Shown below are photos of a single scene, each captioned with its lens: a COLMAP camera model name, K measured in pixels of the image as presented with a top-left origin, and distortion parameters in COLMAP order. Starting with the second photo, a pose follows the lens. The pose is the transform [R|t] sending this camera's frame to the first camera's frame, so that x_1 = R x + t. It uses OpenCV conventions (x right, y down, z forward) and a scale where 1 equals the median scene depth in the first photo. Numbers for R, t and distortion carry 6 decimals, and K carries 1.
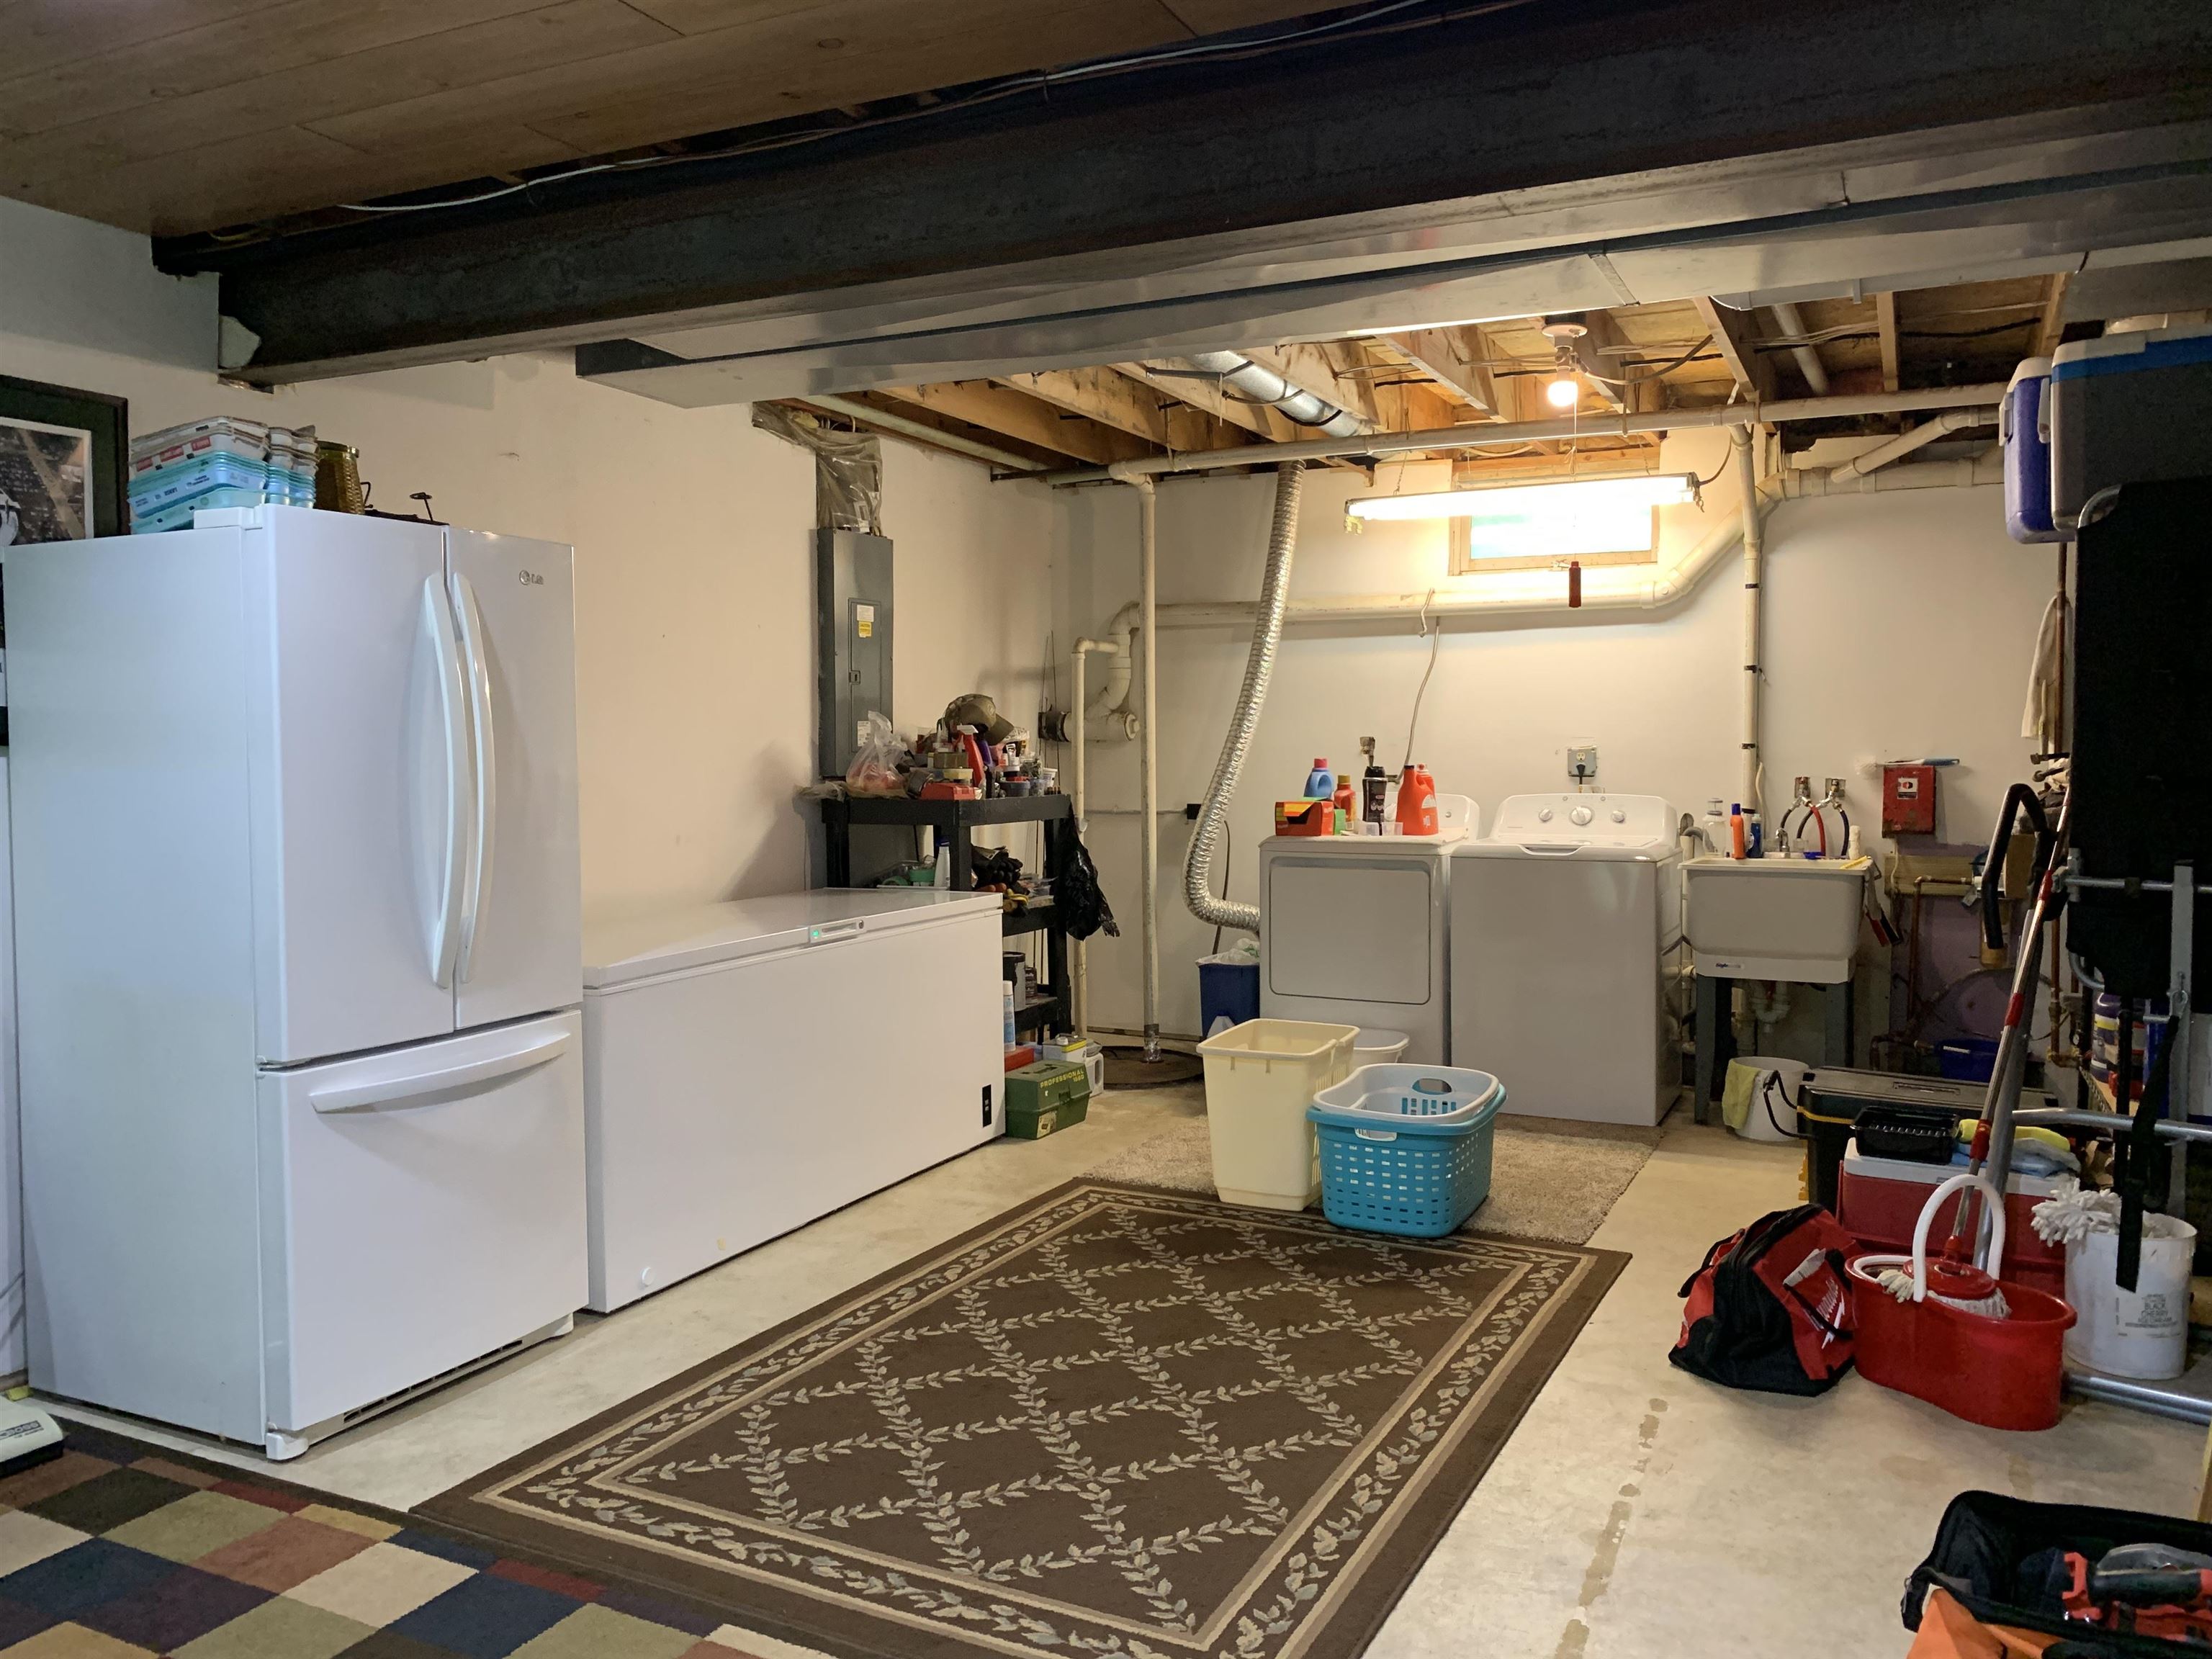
lens RADIAL K [[1676.4, 0, 1101.7], [0, 1676.4, 828.5], [0, 0, 1]] dist [0.031045, -0.040220]
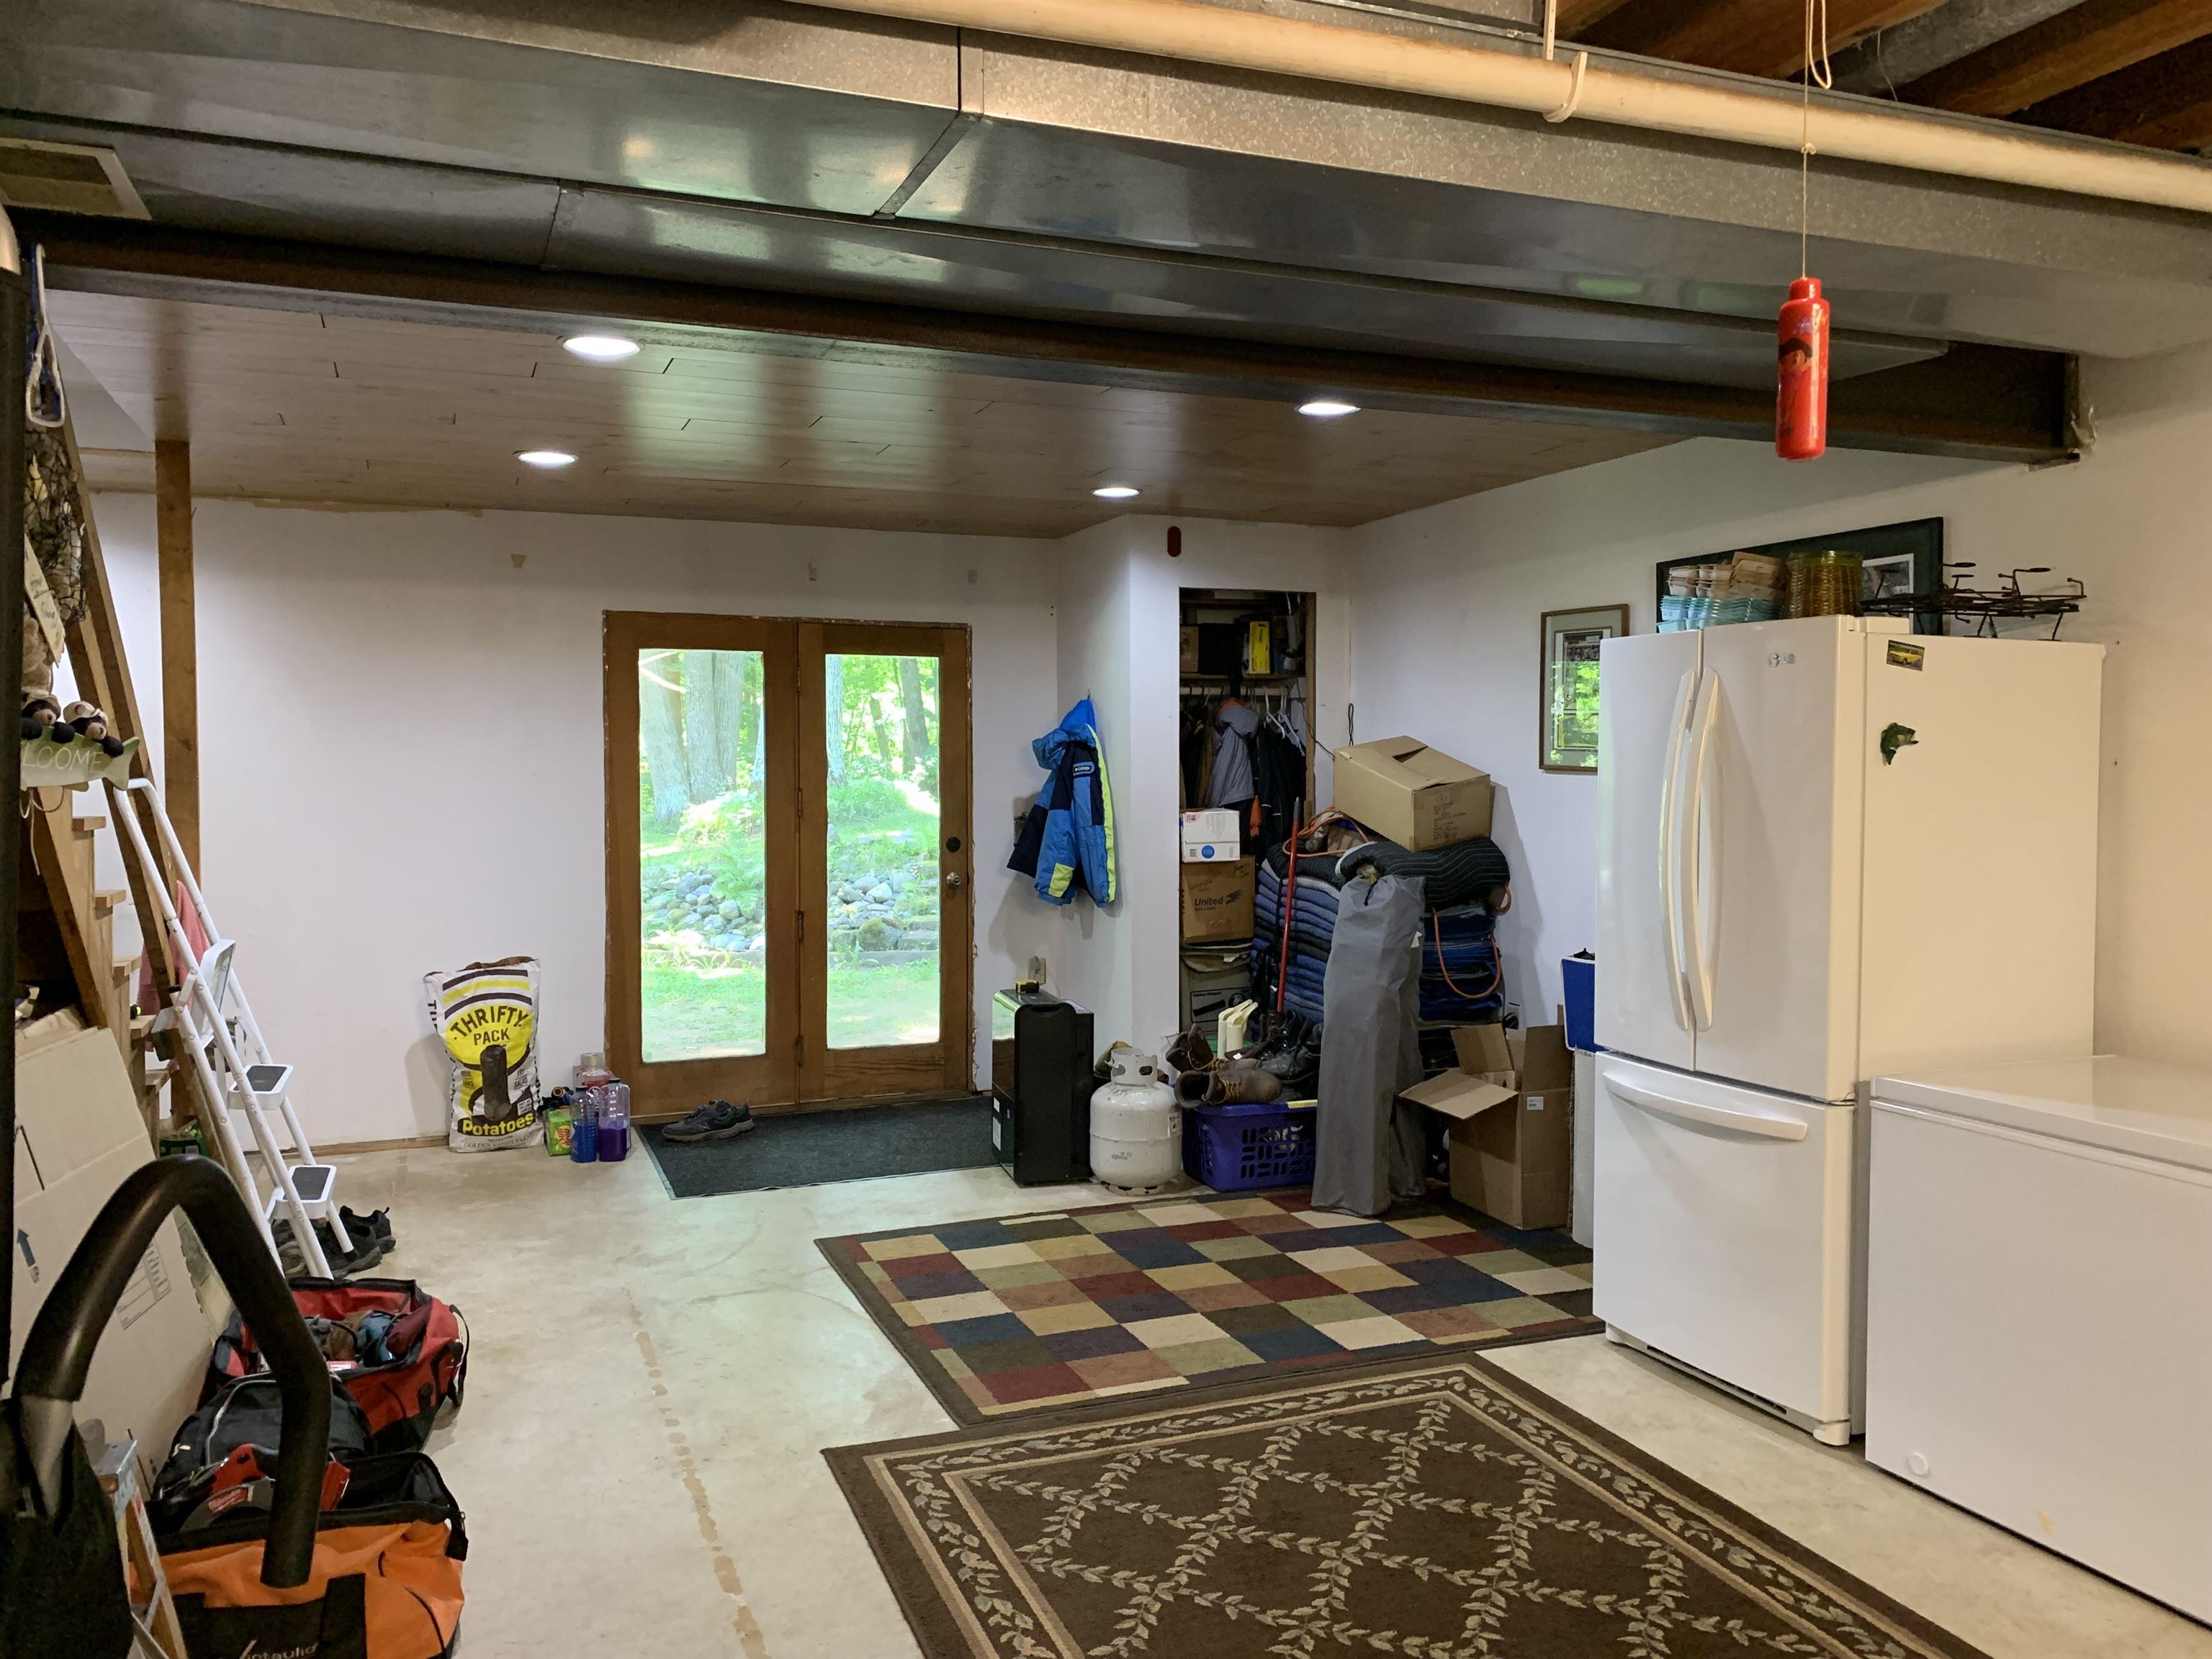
lens RADIAL K [[1676.4, 0, 1101.8], [0, 1676.4, 826.7], [0, 0, 1]] dist [0.031045, -0.040220]
pose [[-0.666314, 0.034312, -0.744881, 0.797924], [-0.039320, 0.995934, 0.081050, -0.132591], [0.744634, 0.083294, -0.662256, 1.587021]]
